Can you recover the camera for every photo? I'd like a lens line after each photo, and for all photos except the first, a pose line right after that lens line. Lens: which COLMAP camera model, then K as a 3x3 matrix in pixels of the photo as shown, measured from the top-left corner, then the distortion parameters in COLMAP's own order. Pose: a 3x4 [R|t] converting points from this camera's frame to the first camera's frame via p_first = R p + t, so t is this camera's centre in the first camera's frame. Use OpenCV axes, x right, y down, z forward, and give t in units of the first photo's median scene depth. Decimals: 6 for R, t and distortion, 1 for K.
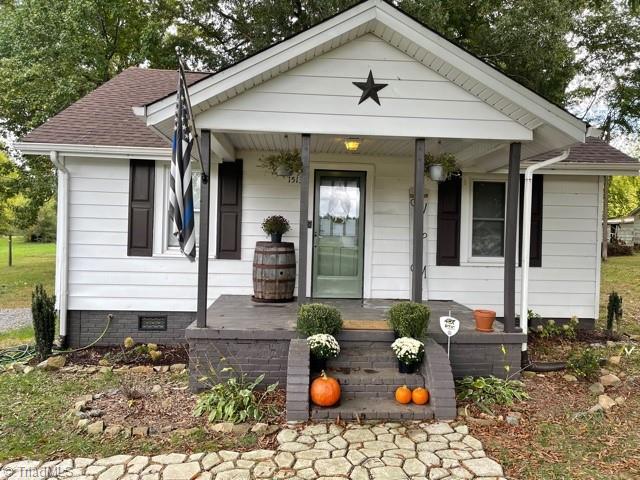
lens RADIAL K [[468.3, 0, 318.6], [0, 468.3, 233.1], [0, 0, 1]] dist [0.050654, -0.060399]
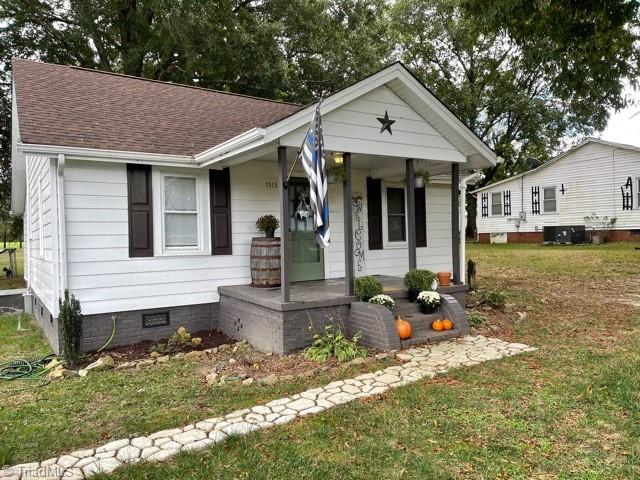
lens RADIAL K [[468.3, 0, 318.6], [0, 468.3, 233.1], [0, 0, 1]] dist [0.050654, -0.060399]
pose [[0.874068, -0.040840, 0.484083, -0.539920], [0.043794, 0.999027, 0.005207, 0.007789], [-0.483825, 0.016649, 0.875007, -0.102813]]
